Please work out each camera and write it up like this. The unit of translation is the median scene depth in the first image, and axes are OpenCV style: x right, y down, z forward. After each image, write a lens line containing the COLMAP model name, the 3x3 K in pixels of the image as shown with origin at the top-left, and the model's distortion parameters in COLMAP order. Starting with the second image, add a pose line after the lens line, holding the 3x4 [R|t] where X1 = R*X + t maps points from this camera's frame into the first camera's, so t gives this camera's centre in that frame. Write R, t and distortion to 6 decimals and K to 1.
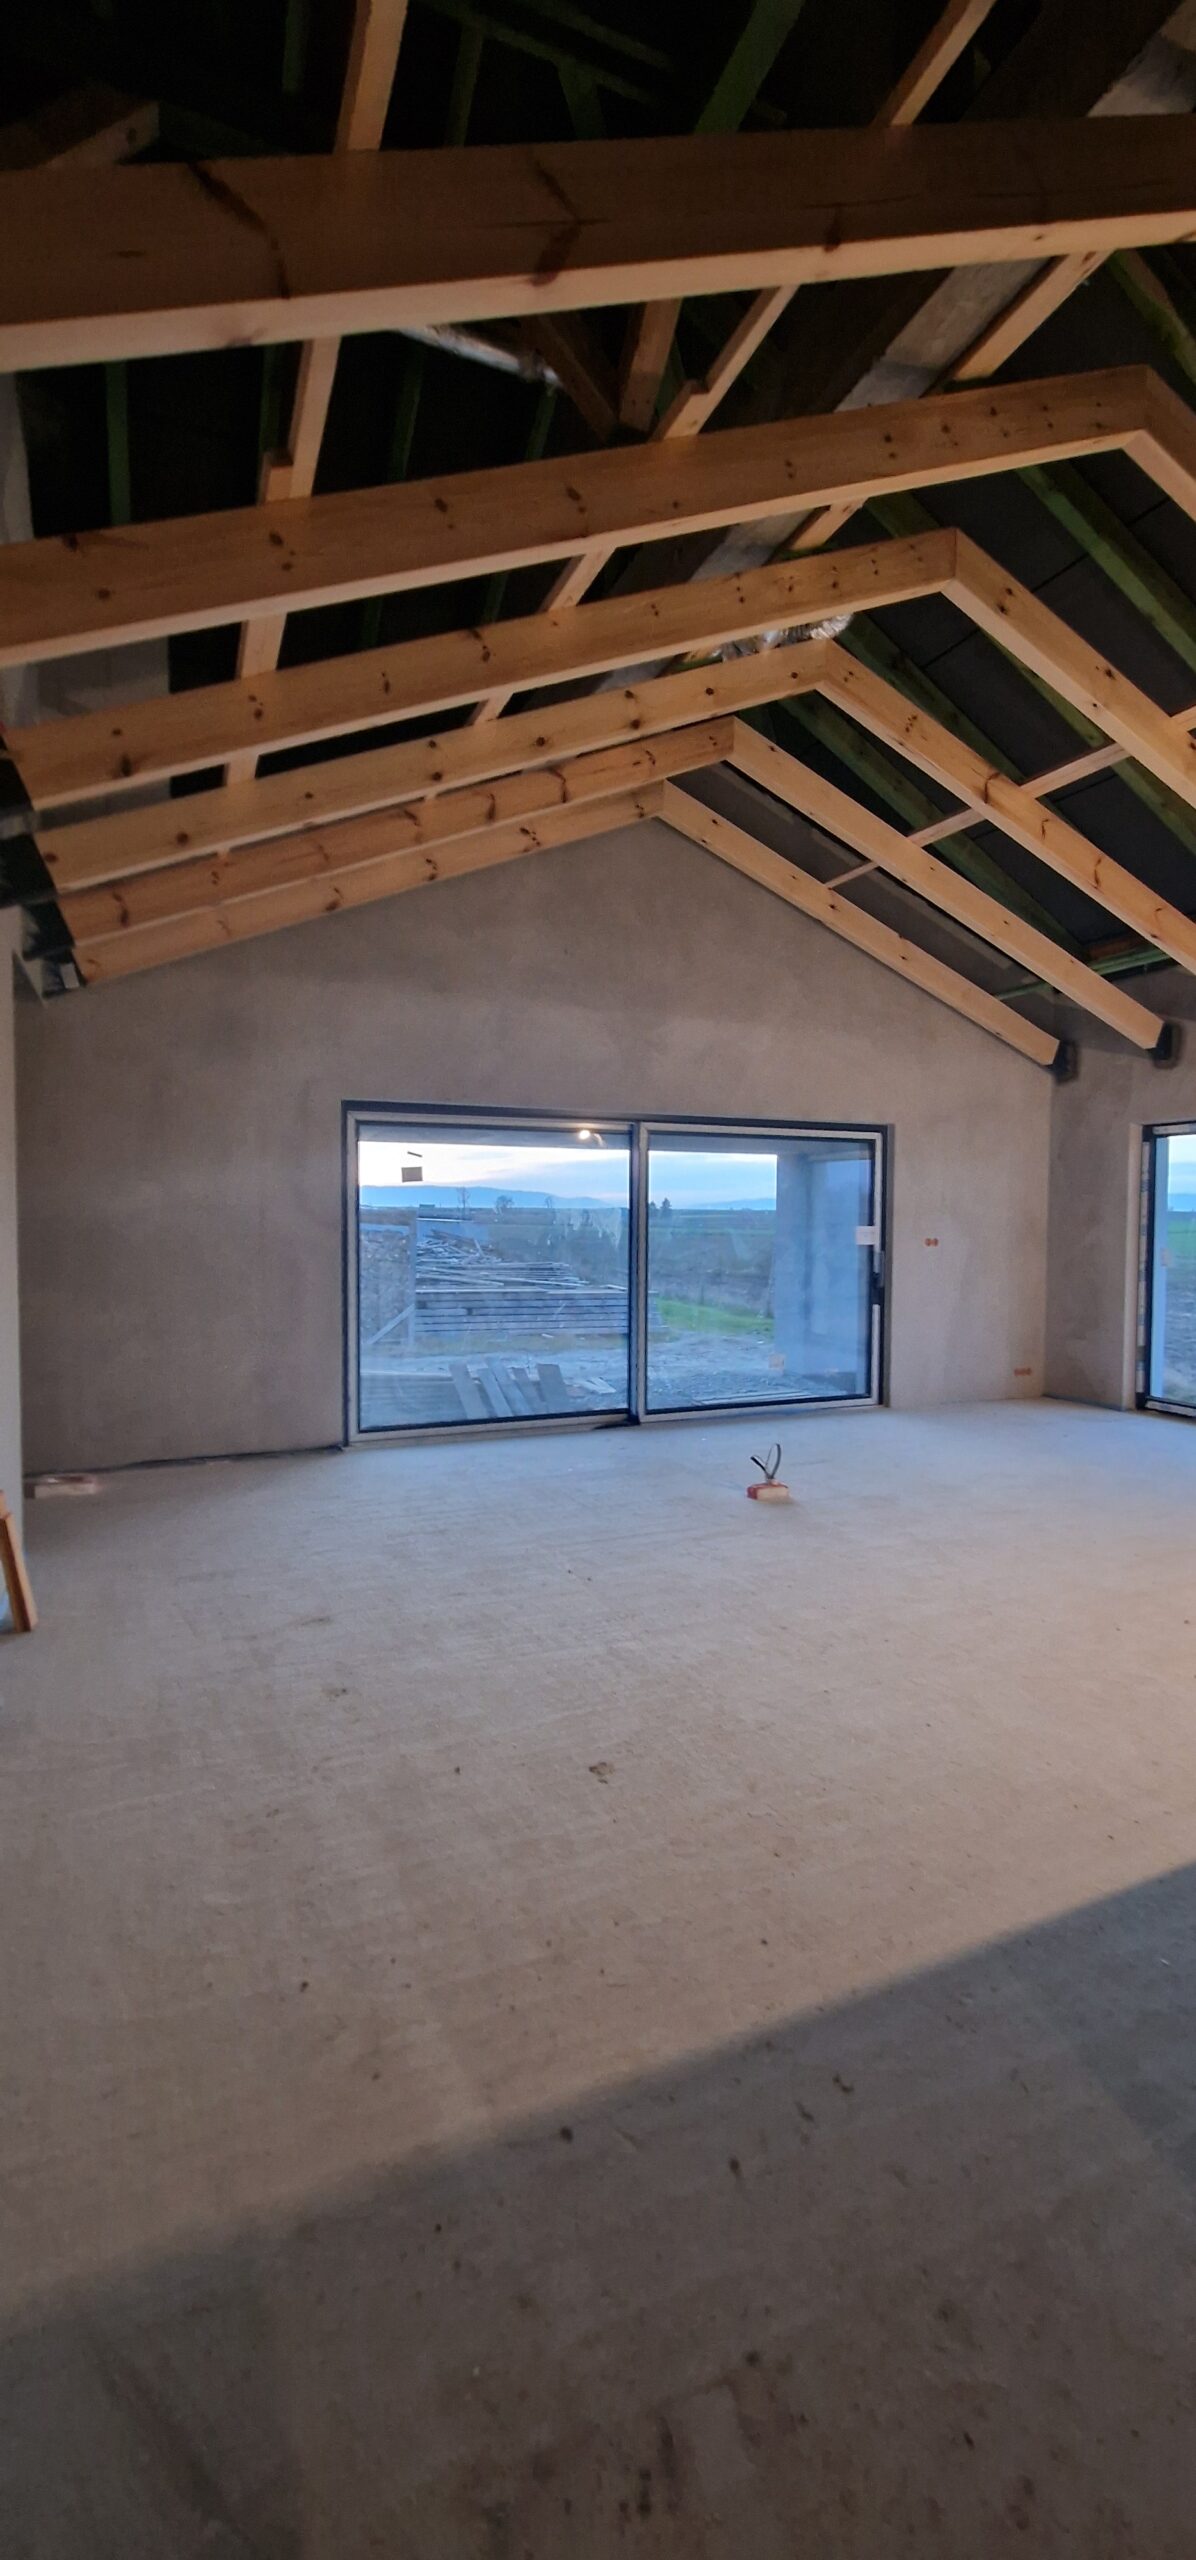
lens RADIAL K [[1047.2, 0, 593.7], [0, 1047.2, 1267.8], [0, 0, 1]] dist [0.002070, -0.003341]
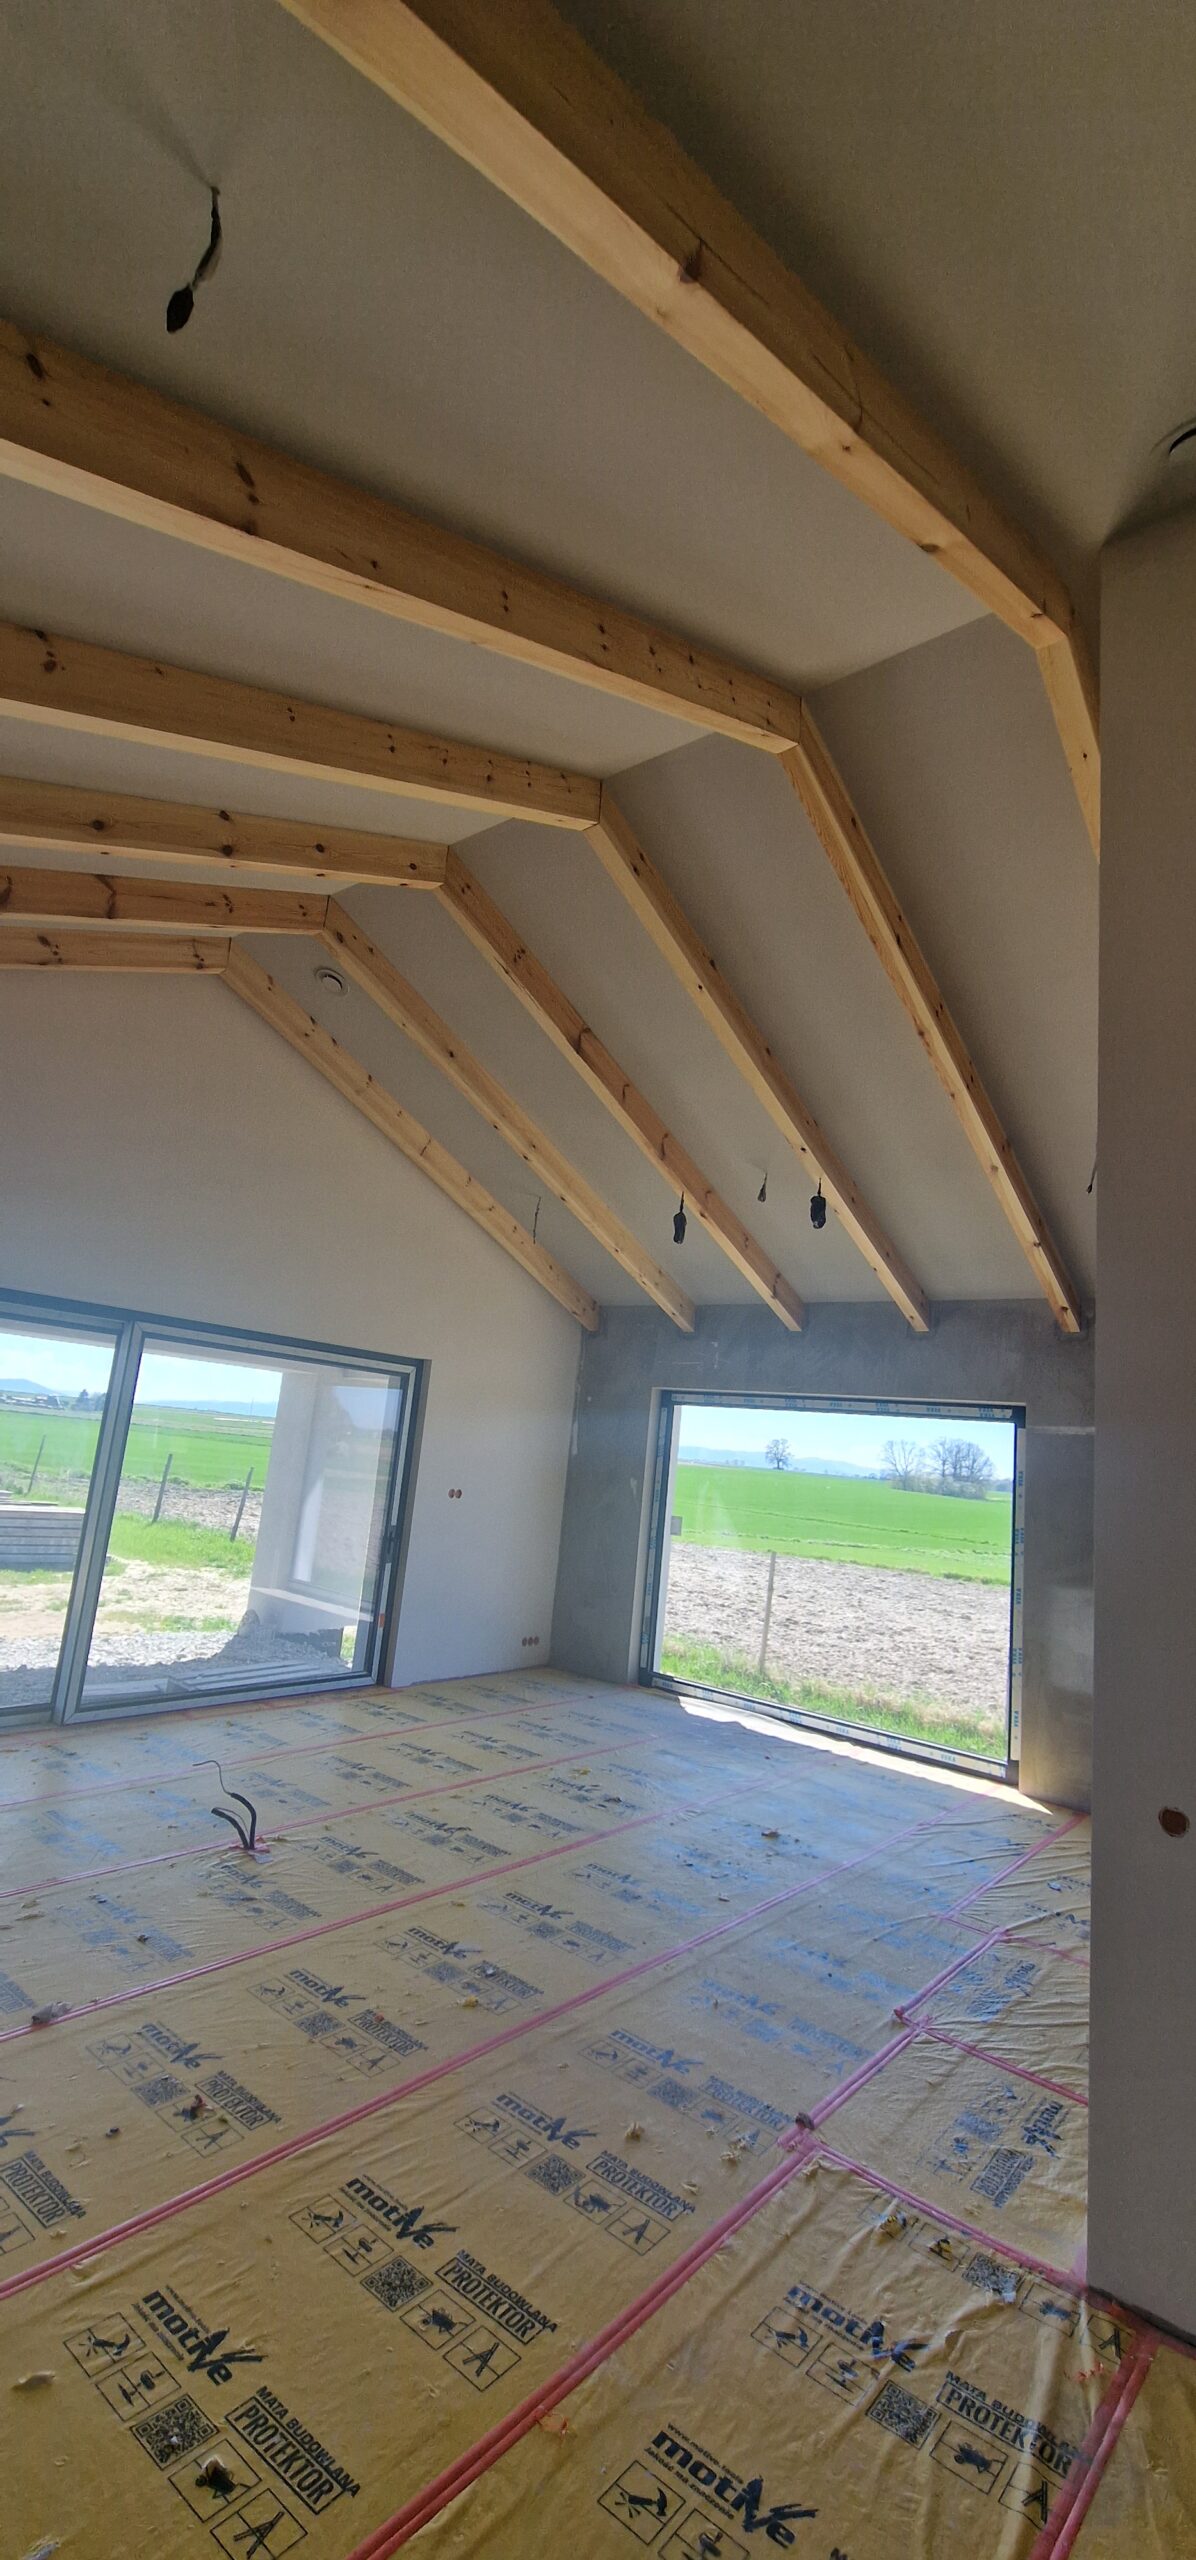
lens RADIAL K [[1047.2, 0, 596.9], [0, 1047.2, 1253.3], [0, 0, 1]] dist [0.002070, -0.003341]
pose [[0.876565, 0.169130, 0.450587, -0.016472], [-0.068676, 0.970594, -0.230718, -0.029720], [-0.476358, 0.171295, 0.862404, 0.145903]]
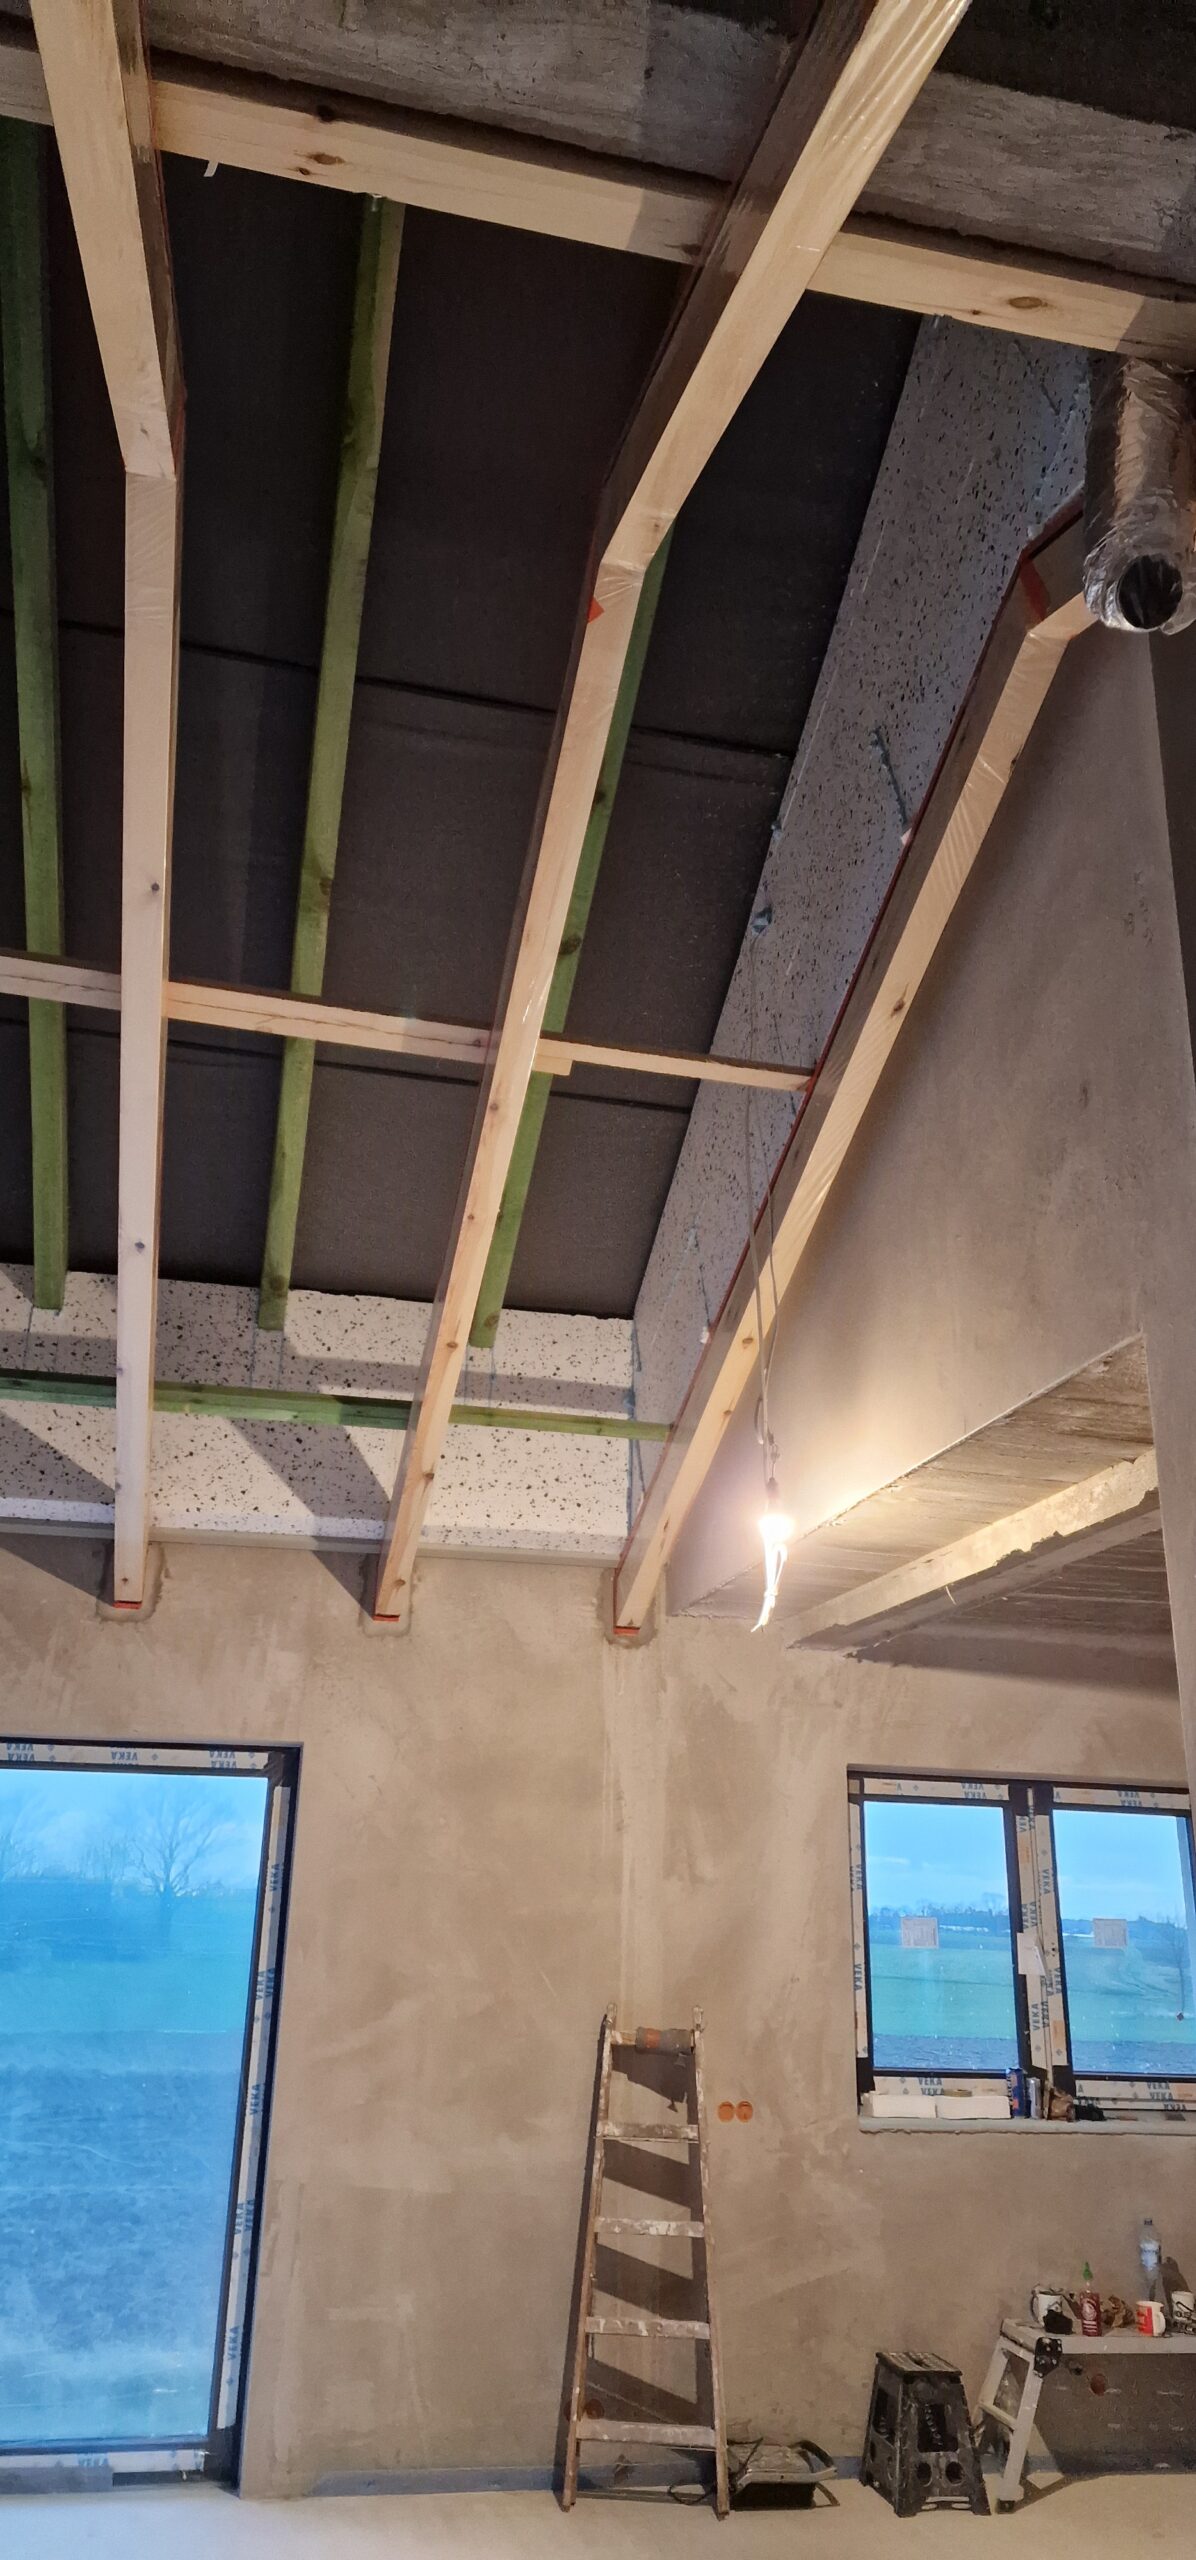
lens RADIAL K [[1694.3, 0, 588.9], [0, 1694.3, 1271.6], [0, 0, 1]] dist [0.095573, -0.087753]
pose [[0.190181, 0.345191, 0.919062, -0.114875], [0.024858, 0.934154, -0.356003, -0.048911], [-0.981434, 0.090551, 0.169078, 0.464770]]
